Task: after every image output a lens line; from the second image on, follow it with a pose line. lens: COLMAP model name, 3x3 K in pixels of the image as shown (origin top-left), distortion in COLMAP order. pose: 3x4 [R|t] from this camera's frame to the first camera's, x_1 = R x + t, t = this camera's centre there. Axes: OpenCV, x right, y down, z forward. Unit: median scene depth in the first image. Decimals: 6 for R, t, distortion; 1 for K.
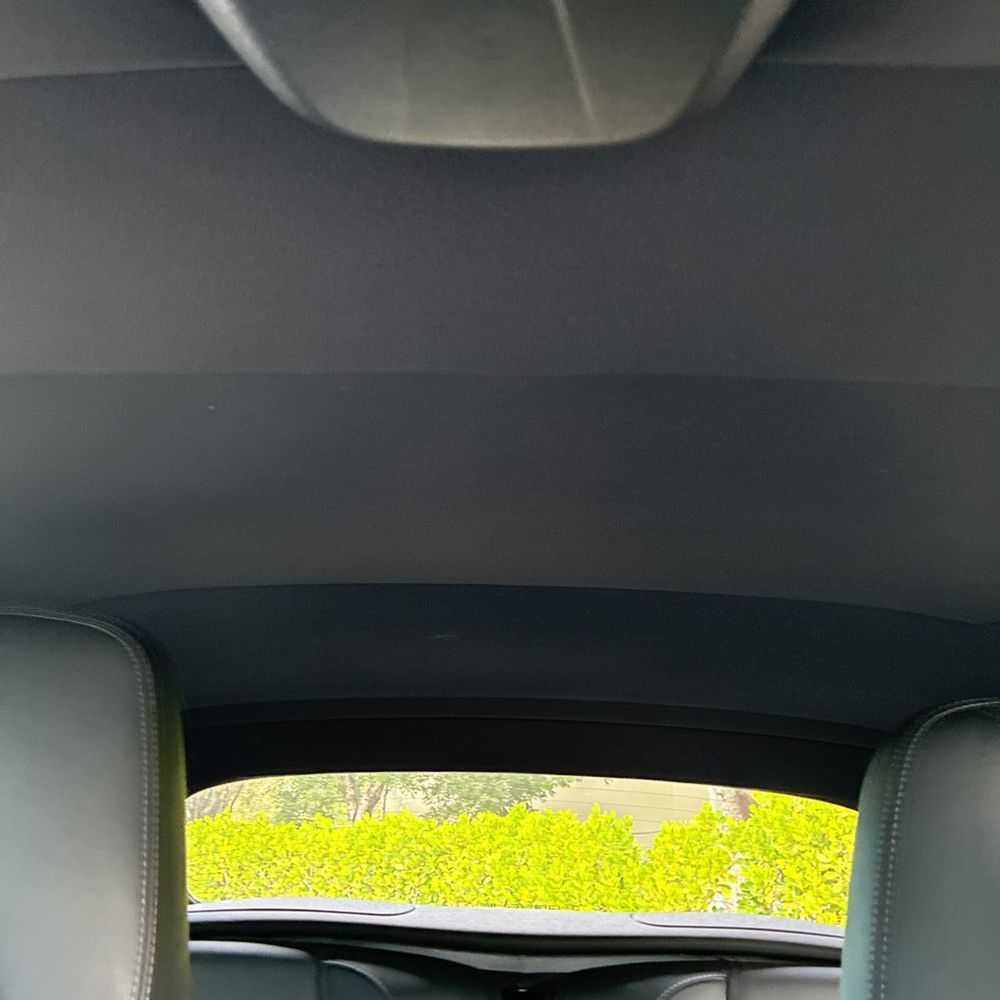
lens RADIAL K [[1040.5, 0, 500.0], [0, 1040.5, 500.0], [0, 0, 1]] dist [-0.007570, 0.048157]
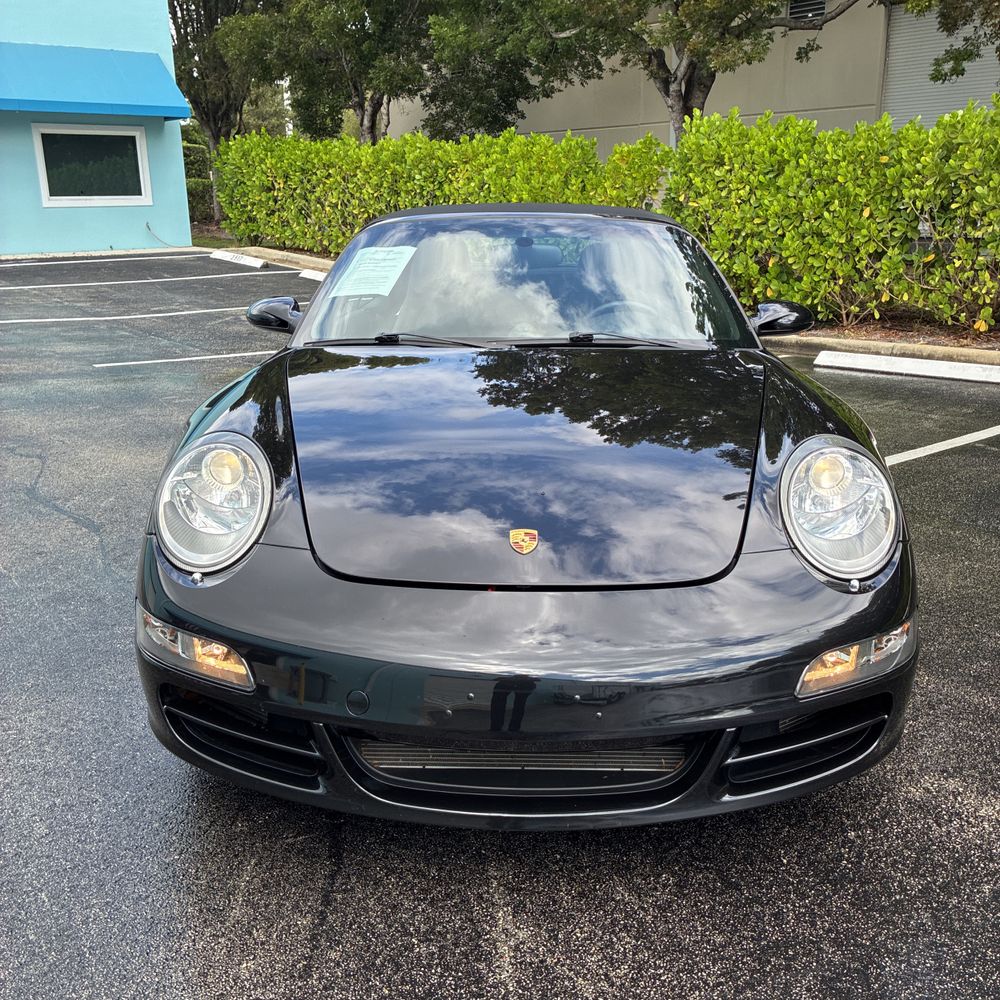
lens RADIAL K [[1031.3, 0, 500.0], [0, 1031.3, 500.0], [0, 0, 1]] dist [-0.129351, 0.294470]
pose [[0.999442, -0.033322, 0.002353, -0.010204], [0.024473, 0.778331, 0.627377, -0.147006], [-0.022737, -0.626970, 0.778712, -0.284437]]
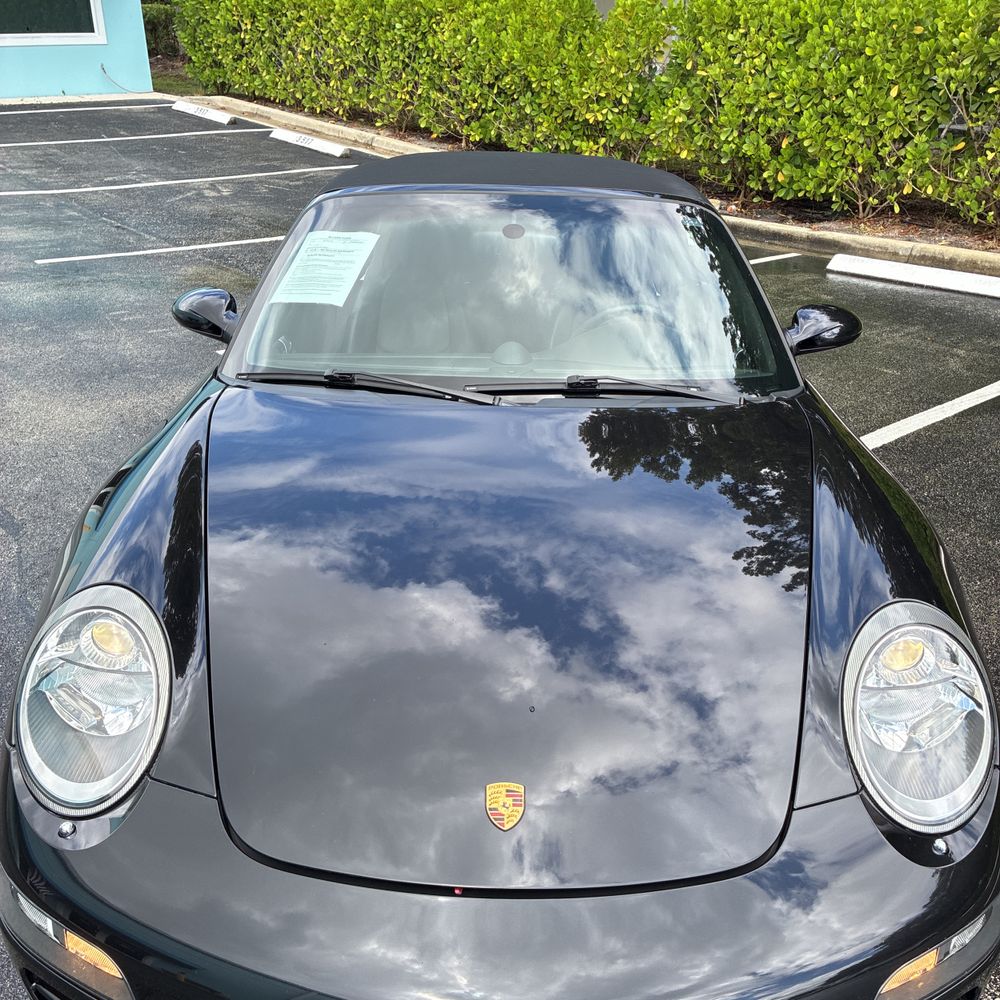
lens RADIAL K [[1025.1, 0, 502.5], [0, 1025.1, 520.6], [0, 0, 1]] dist [-0.005337, -0.009012]
pose [[0.999607, -0.023446, 0.015349, -0.009633], [0.004098, 0.664152, 0.747587, -0.158007], [-0.027722, -0.747230, 0.663987, -0.221863]]
